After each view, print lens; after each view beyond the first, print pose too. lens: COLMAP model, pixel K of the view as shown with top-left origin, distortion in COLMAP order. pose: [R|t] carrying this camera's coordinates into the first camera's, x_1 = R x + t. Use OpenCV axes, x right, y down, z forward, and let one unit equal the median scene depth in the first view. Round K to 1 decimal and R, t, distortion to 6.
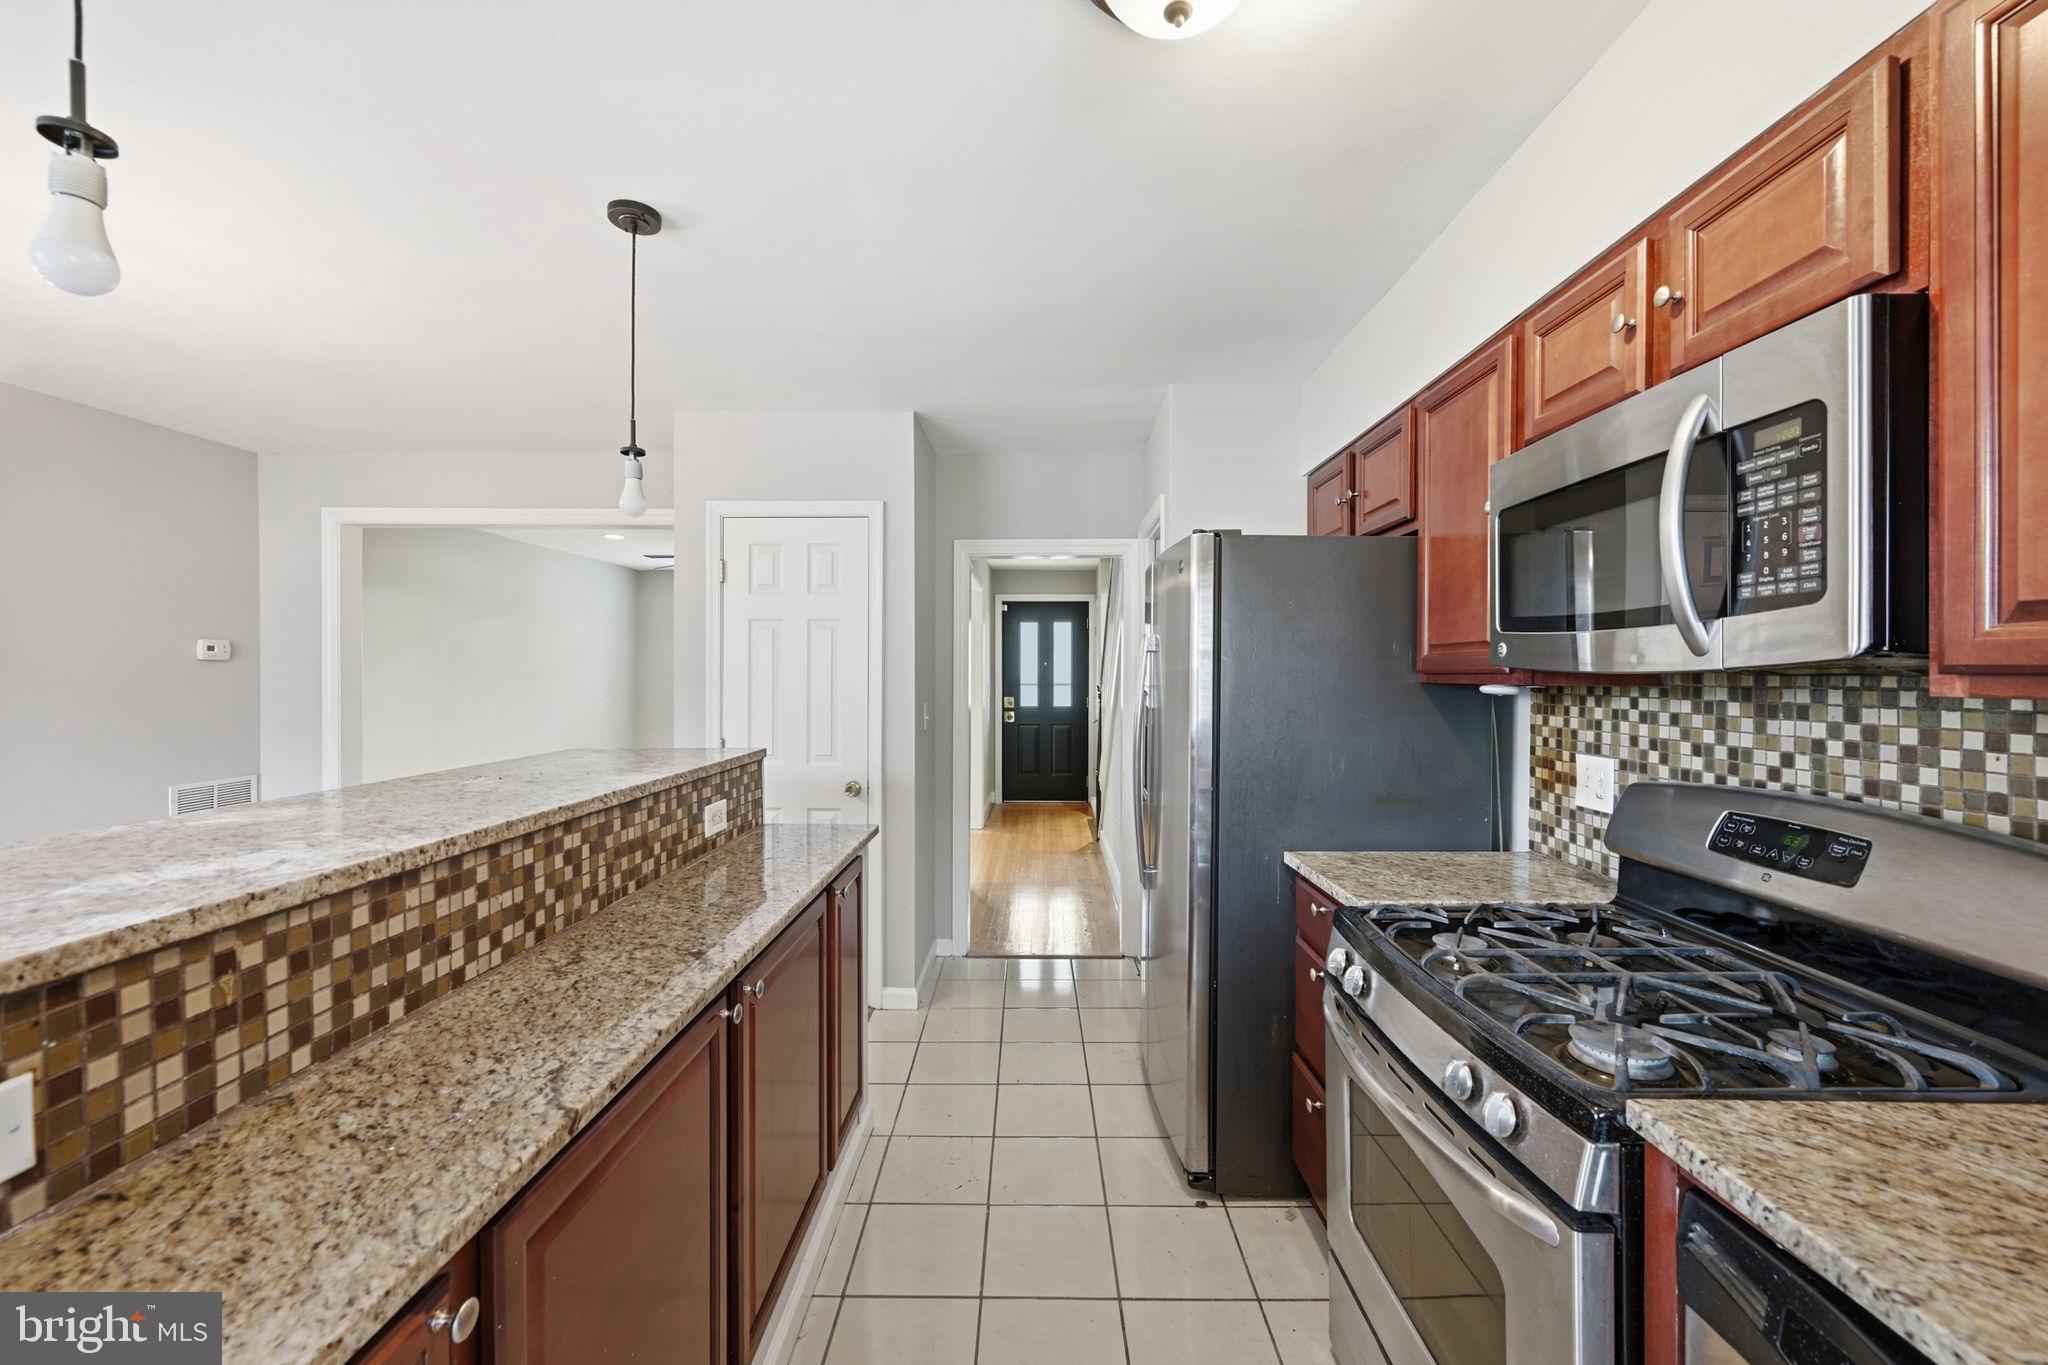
lens RADIAL K [[805.8, 0, 1023.8], [0, 805.8, 674.1], [0, 0, 1]] dist [-0.002869, 0.000582]
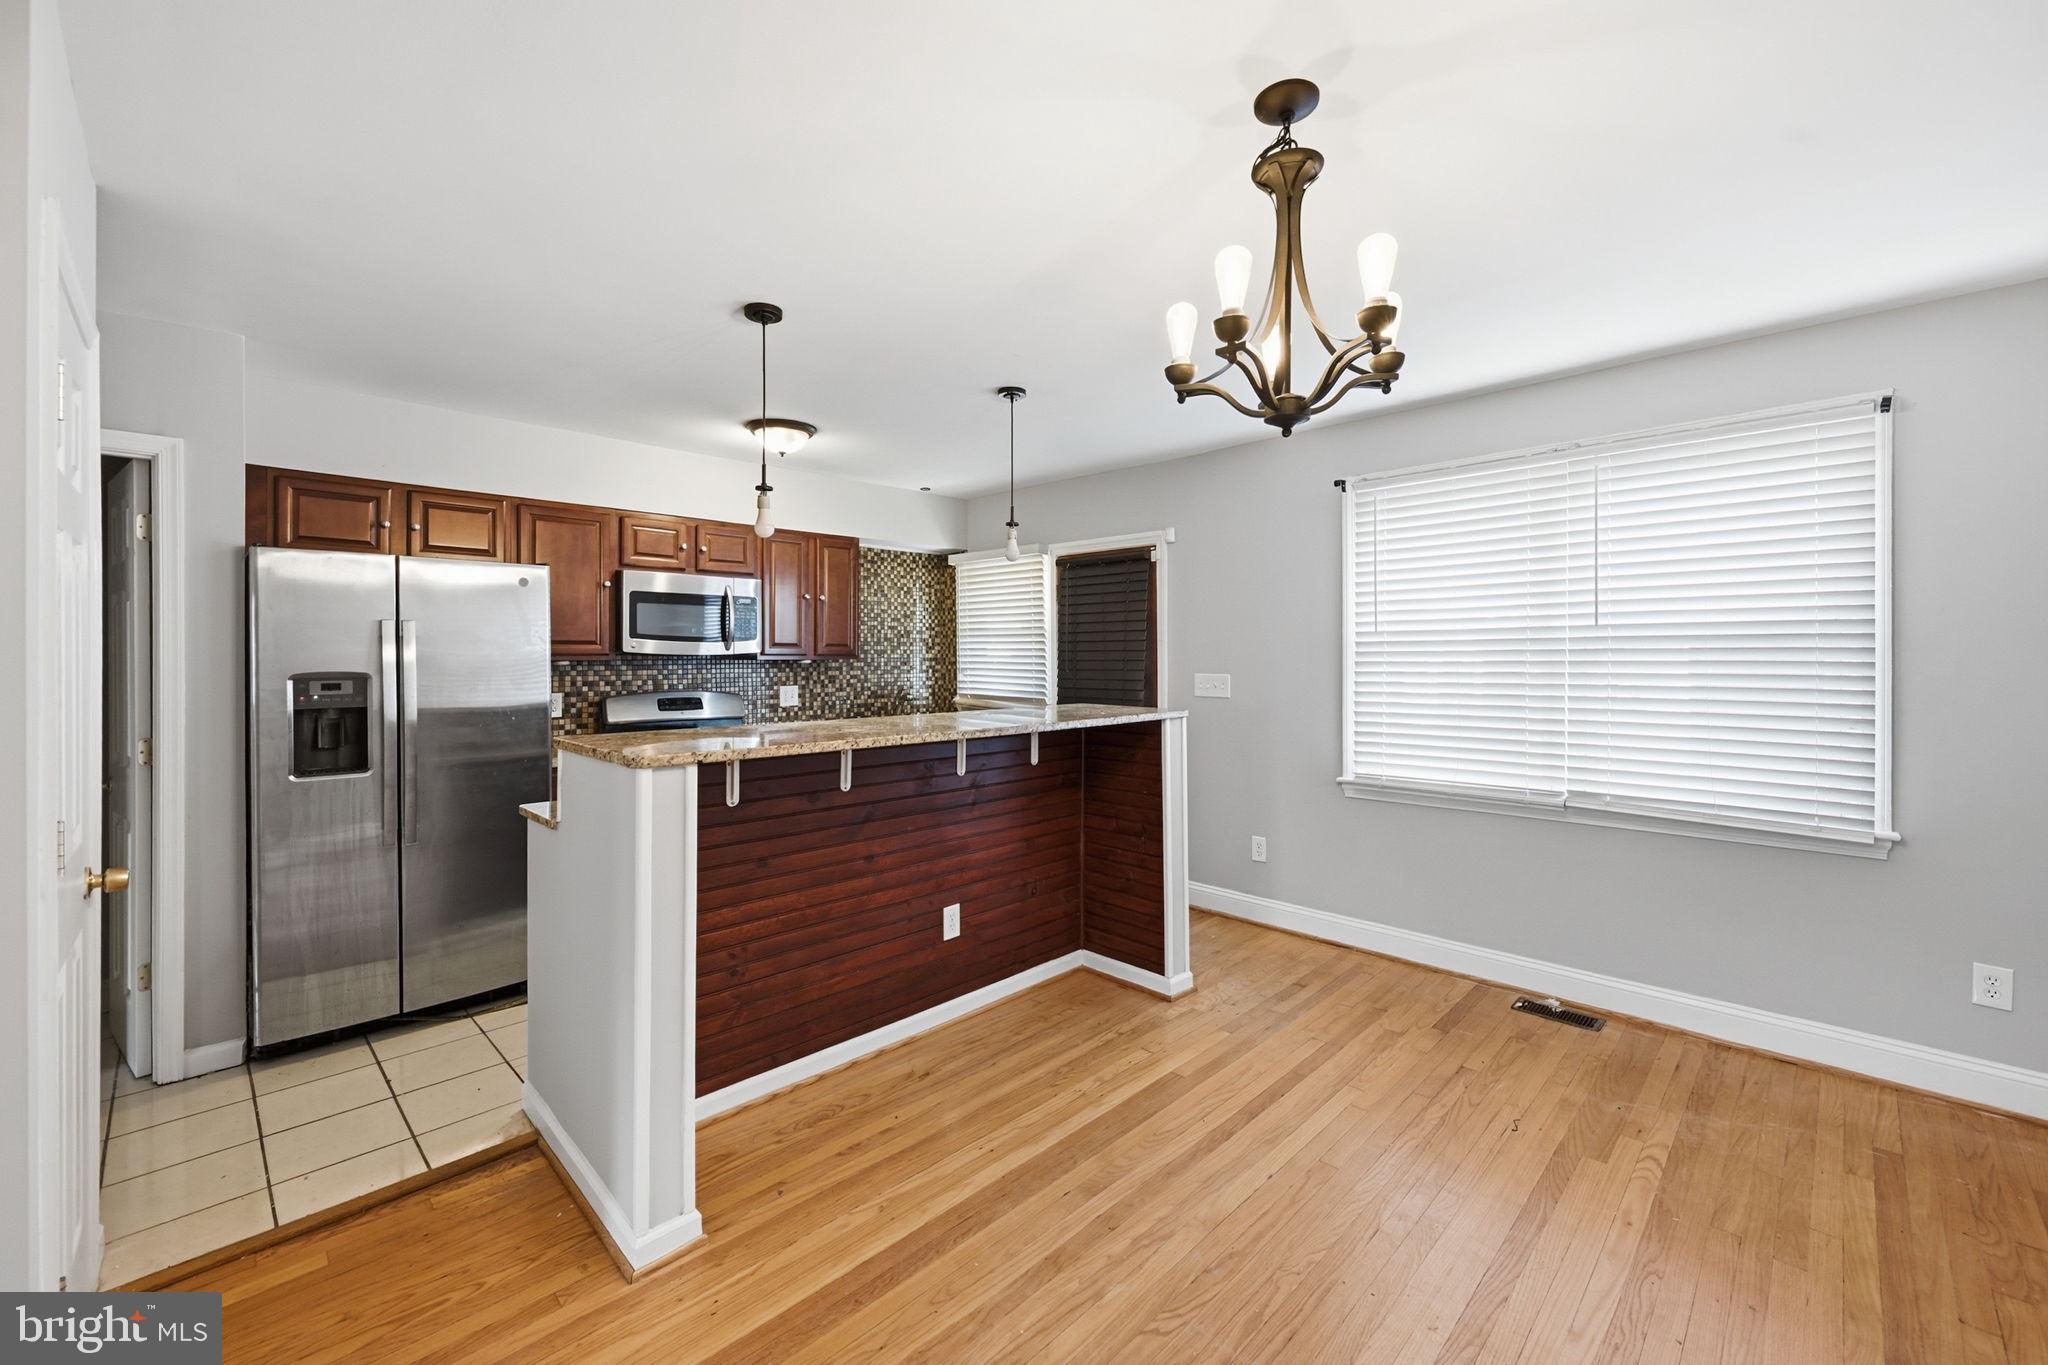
lens RADIAL K [[820.7, 0, 1026.7], [0, 820.7, 655.5], [0, 0, 1]] dist [0.000957, 0.000339]
pose [[-0.727160, 0.002590, 0.686463, -2.260702], [0.003046, 0.999995, -0.000546, 0.006211], [-0.686461, 0.001694, -0.727165, 2.201588]]
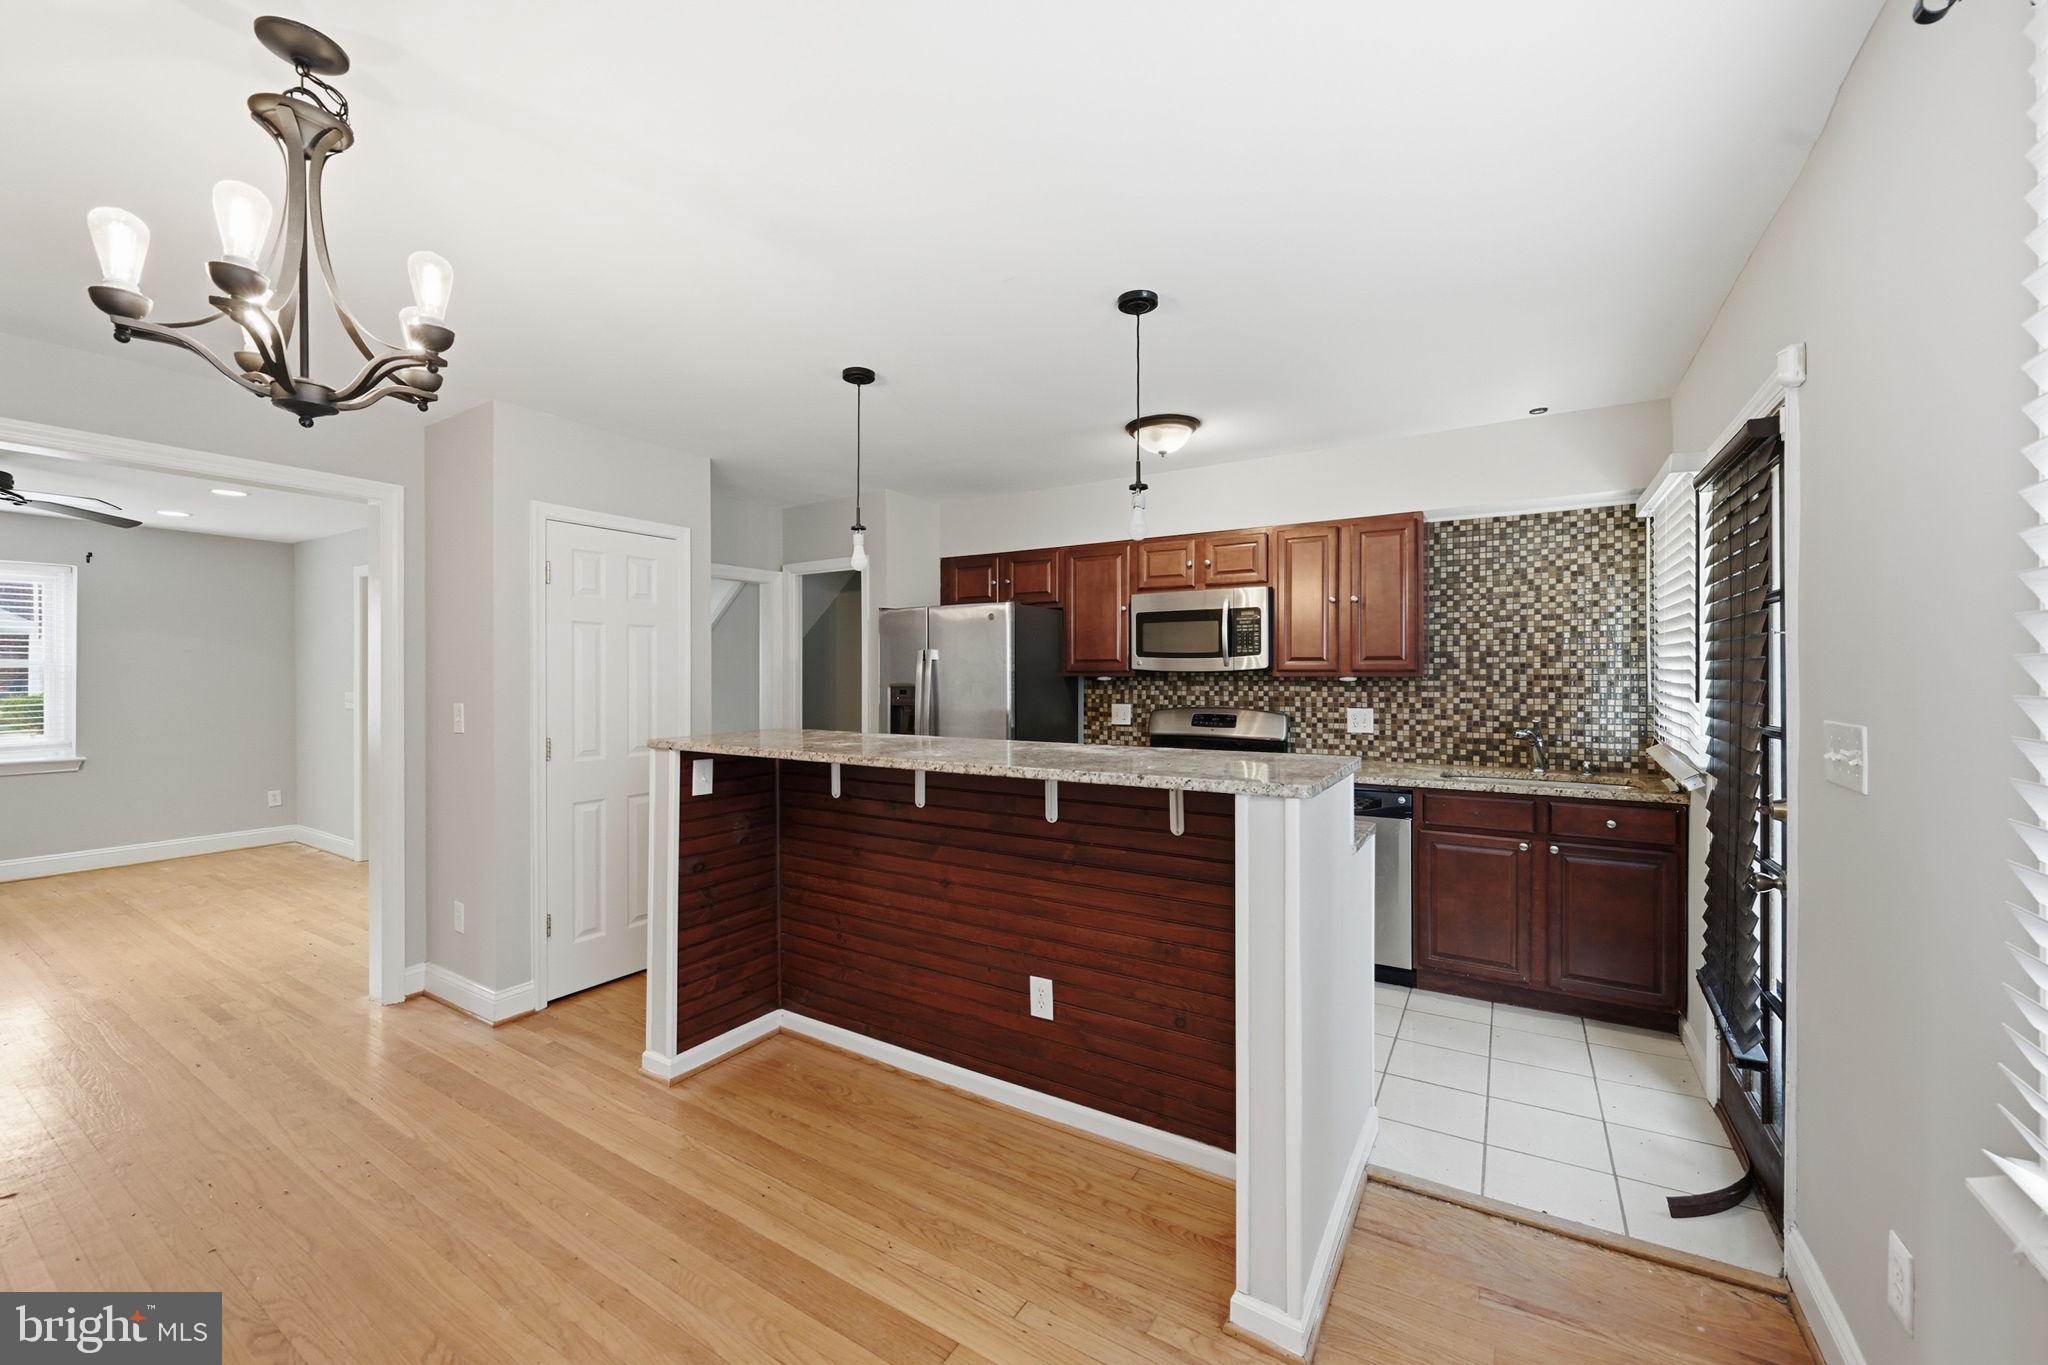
lens RADIAL K [[805.8, 0, 1023.8], [0, 805.8, 674.1], [0, 0, 1]] dist [-0.002869, 0.000582]
pose [[0.510093, -0.000845, 0.860119, -2.144266], [0.003293, 0.999994, -0.000970, 0.009058], [-0.860113, 0.003327, 0.510093, -0.072852]]
